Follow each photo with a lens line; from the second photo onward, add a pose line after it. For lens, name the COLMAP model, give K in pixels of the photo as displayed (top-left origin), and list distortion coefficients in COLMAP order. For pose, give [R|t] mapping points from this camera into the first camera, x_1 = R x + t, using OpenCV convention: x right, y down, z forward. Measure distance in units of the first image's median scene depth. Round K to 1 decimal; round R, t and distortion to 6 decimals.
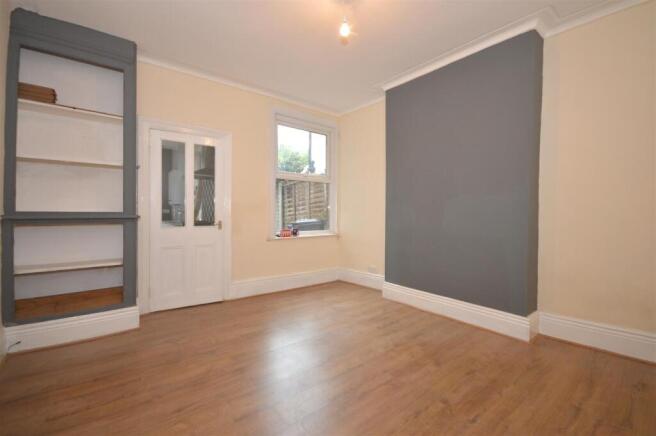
lens RADIAL K [[293.7, 0, 332.3], [0, 293.7, 214.5], [0, 0, 1]] dist [-0.000093, -0.000154]
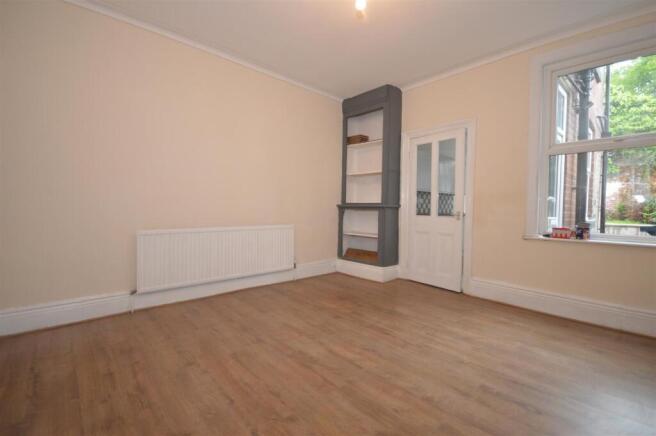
lens RADIAL K [[293.7, 0, 331.9], [0, 293.7, 215.1], [0, 0, 1]] dist [0.000607, 0.000007]
pose [[0.047194, 0.027856, -0.998497, 0.810557], [-0.014989, 0.999518, 0.027176, 0.017834], [0.998773, 0.013684, 0.047589, 0.712428]]
